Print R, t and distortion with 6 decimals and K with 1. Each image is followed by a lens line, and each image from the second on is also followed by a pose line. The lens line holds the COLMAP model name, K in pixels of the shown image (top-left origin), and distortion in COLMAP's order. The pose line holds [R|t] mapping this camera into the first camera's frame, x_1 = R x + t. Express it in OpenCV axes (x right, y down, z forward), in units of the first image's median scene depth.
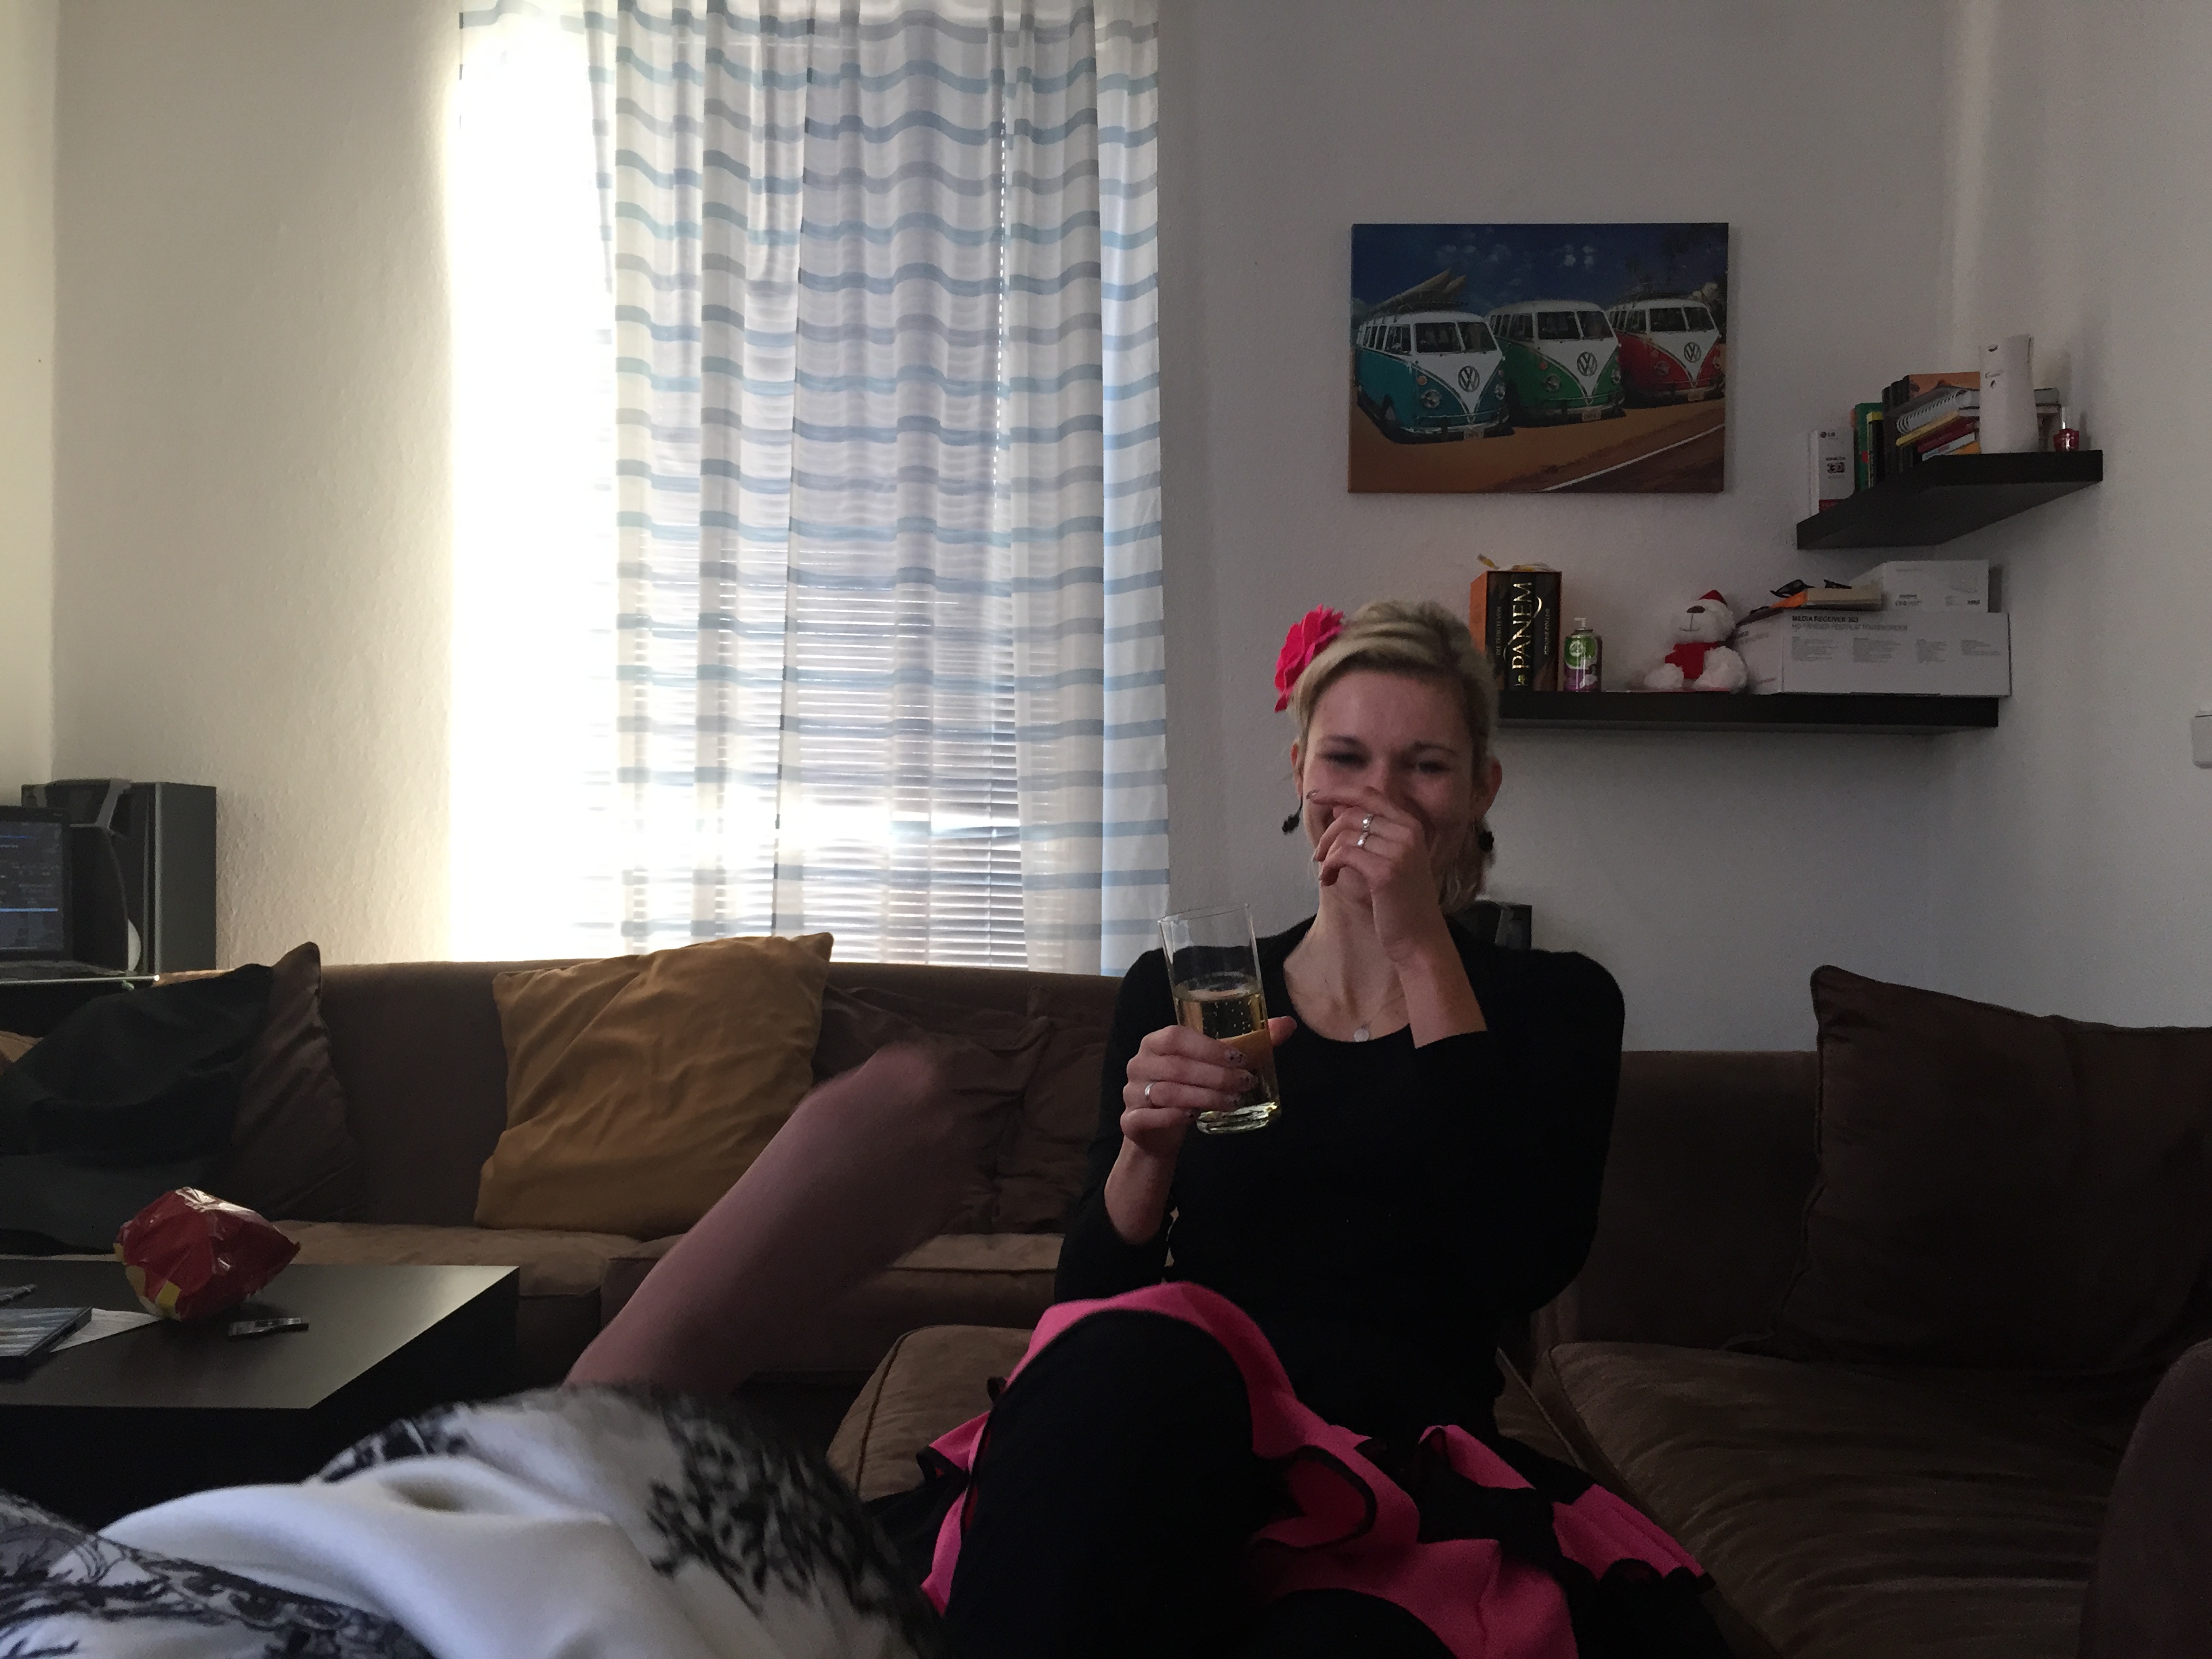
lens RADIAL K [[1904.1, 0, 1127.2], [0, 1904.1, 850.1], [0, 0, 1]] dist [0.099585, -0.123537]
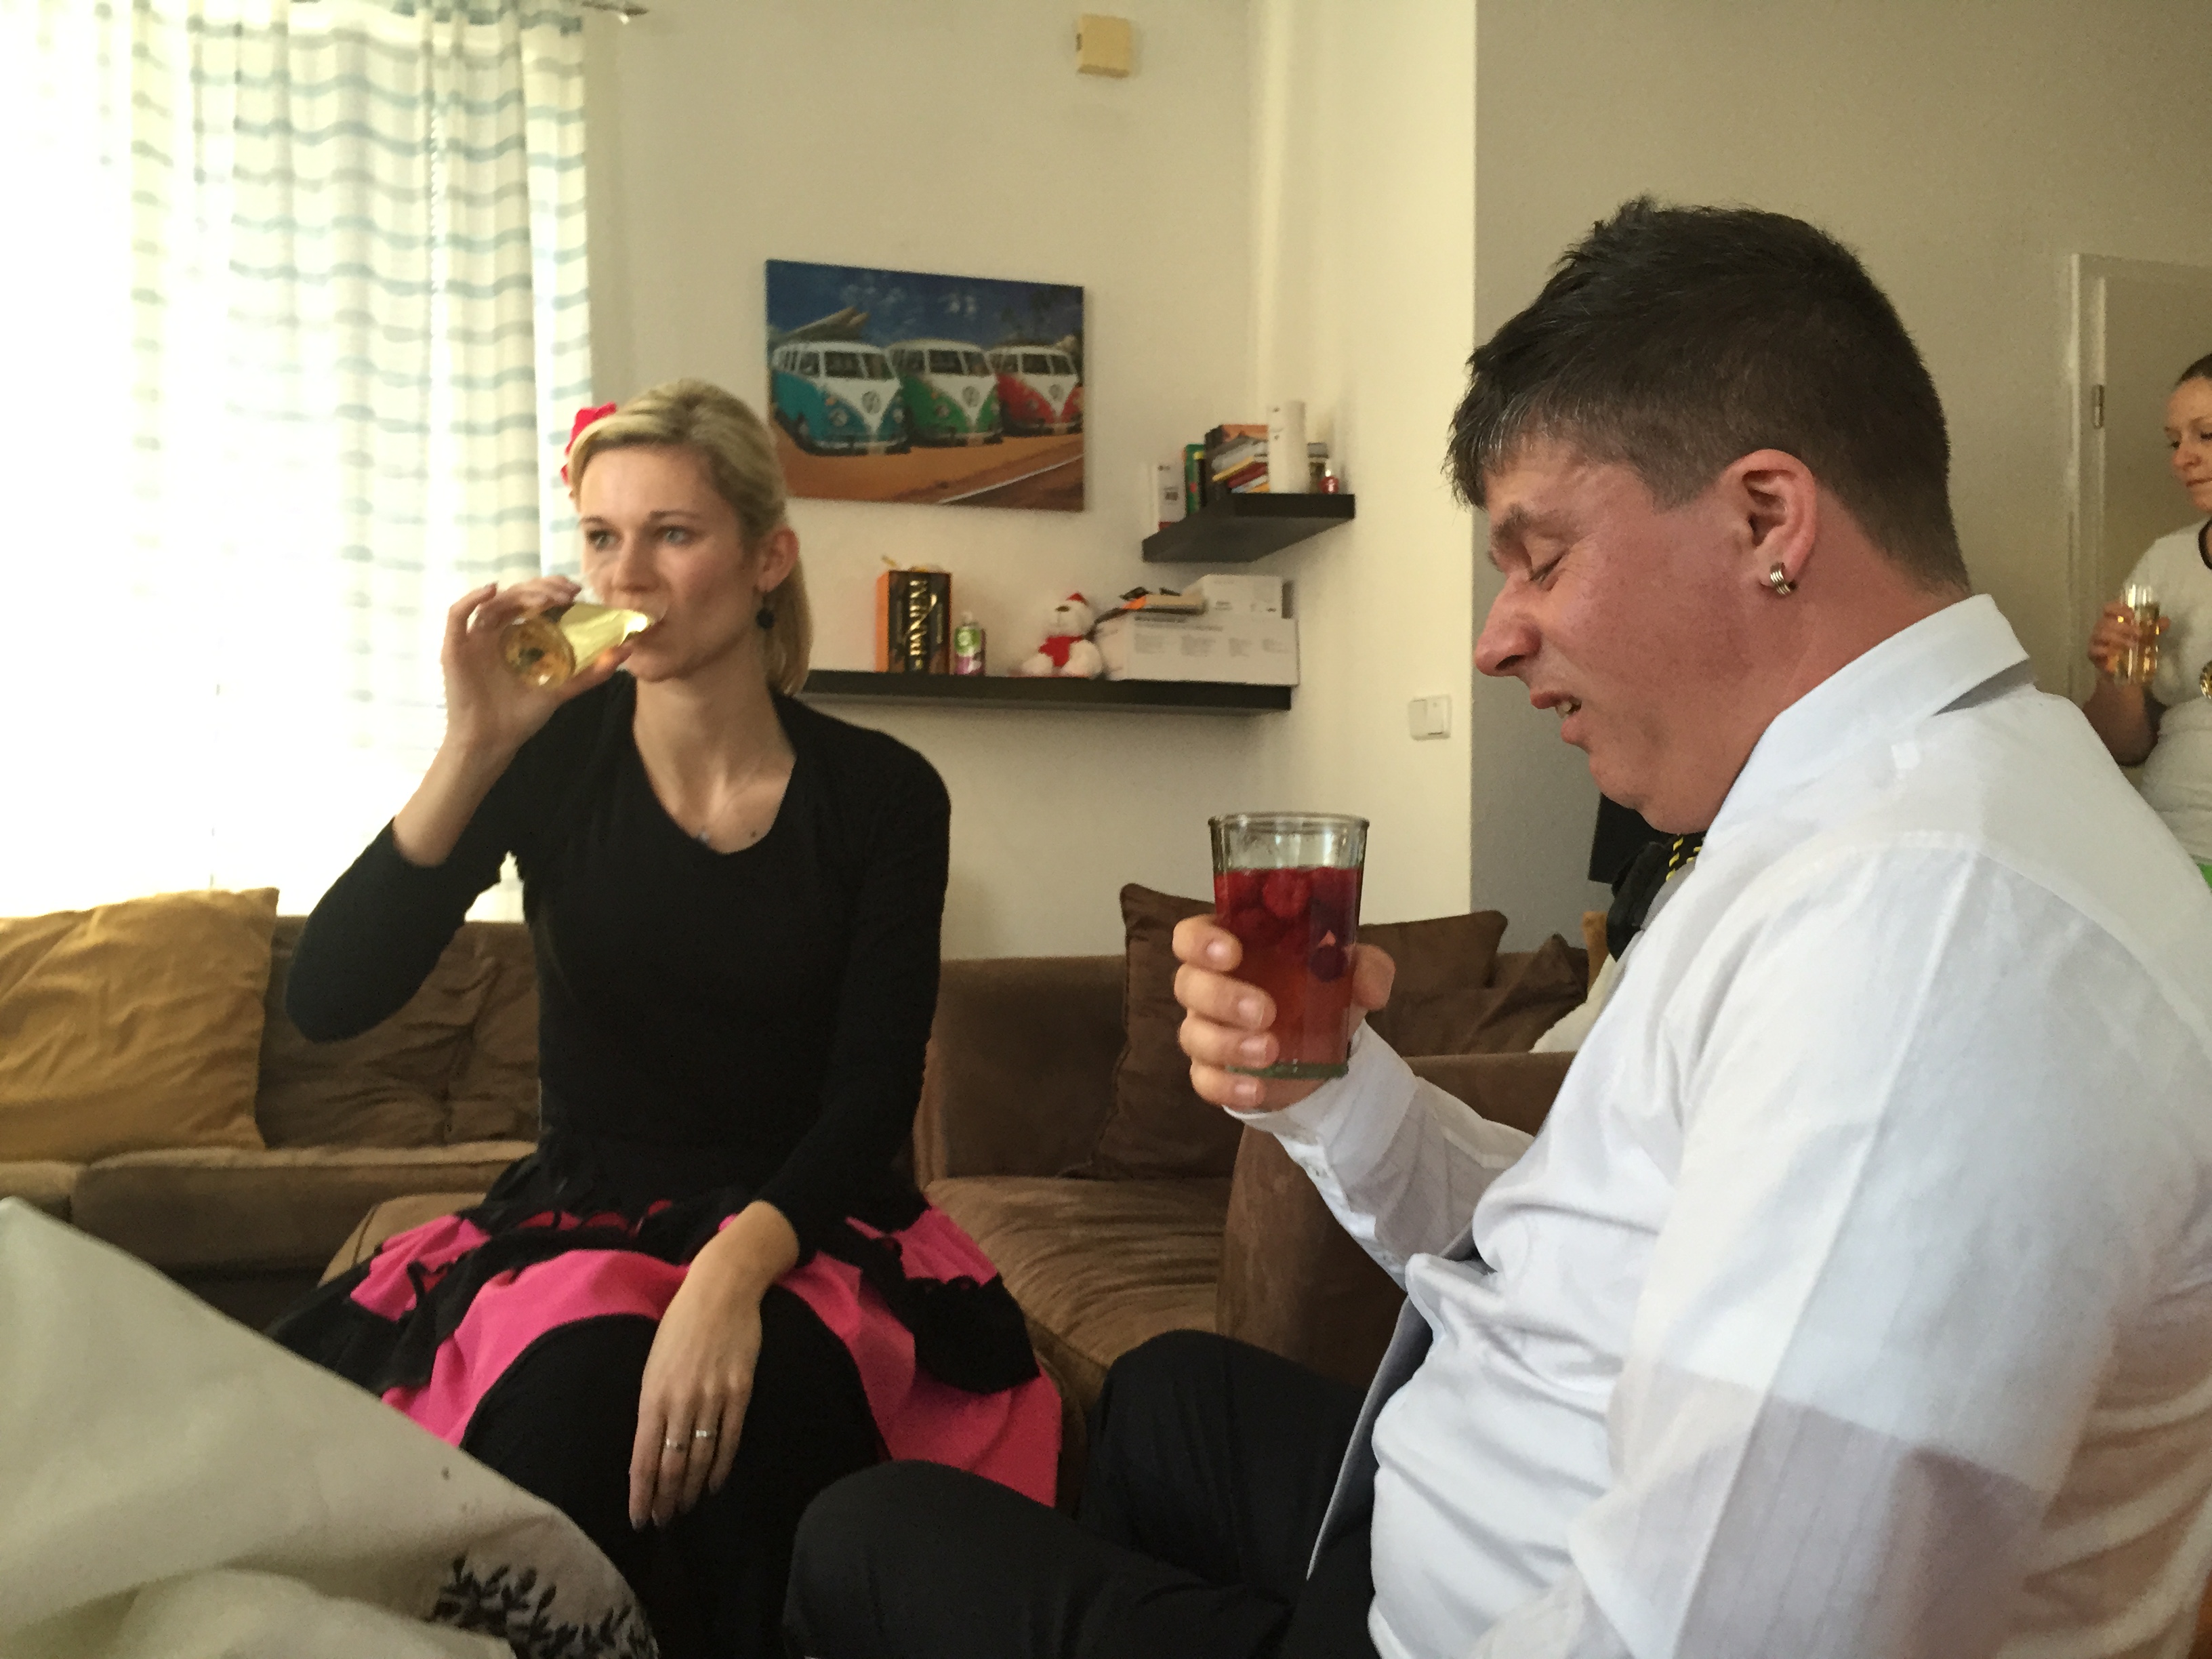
lens RADIAL K [[1904.1, 0, 1127.2], [0, 1904.1, 850.1], [0, 0, 1]] dist [0.099585, -0.123537]
pose [[0.958556, -0.010235, 0.284720, -0.005831], [0.008870, 0.999942, 0.006083, 0.018967], [-0.284765, -0.003305, 0.958592, -0.155974]]
